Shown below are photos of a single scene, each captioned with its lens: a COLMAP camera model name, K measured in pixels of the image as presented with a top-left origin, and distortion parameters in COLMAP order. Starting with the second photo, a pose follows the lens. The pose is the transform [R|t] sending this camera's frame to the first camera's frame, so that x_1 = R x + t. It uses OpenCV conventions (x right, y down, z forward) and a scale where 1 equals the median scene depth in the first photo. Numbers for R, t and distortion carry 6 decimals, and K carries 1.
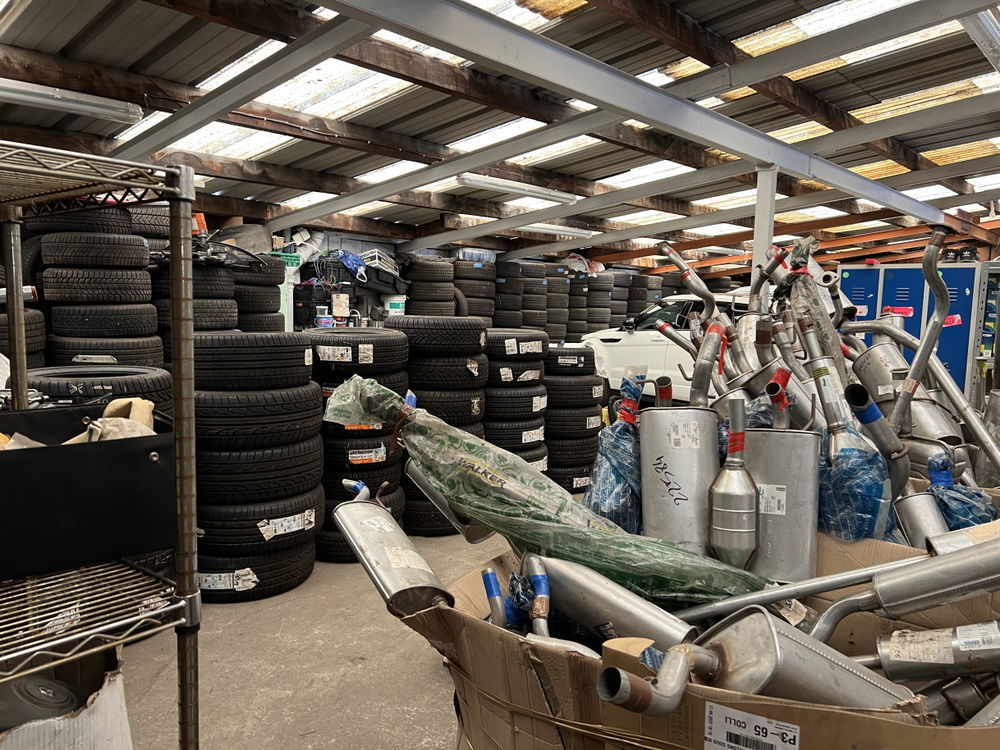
lens RADIAL K [[745.6, 0, 496.6], [0, 745.6, 384.0], [0, 0, 1]] dist [0.074024, -0.088650]
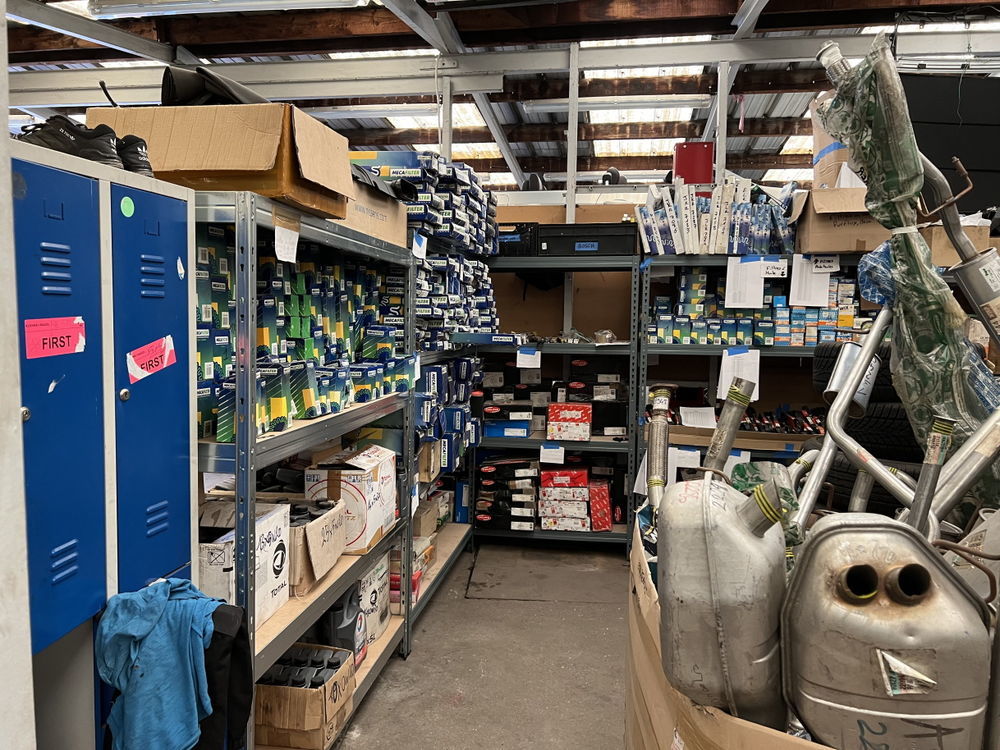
lens RADIAL K [[745.6, 0, 496.6], [0, 745.6, 384.0], [0, 0, 1]] dist [0.074024, -0.088650]
pose [[-0.536081, -0.110144, 0.836950, 0.641058], [0.068756, 0.982460, 0.173333, -0.307126], [-0.841362, 0.150466, -0.519106, 2.721298]]
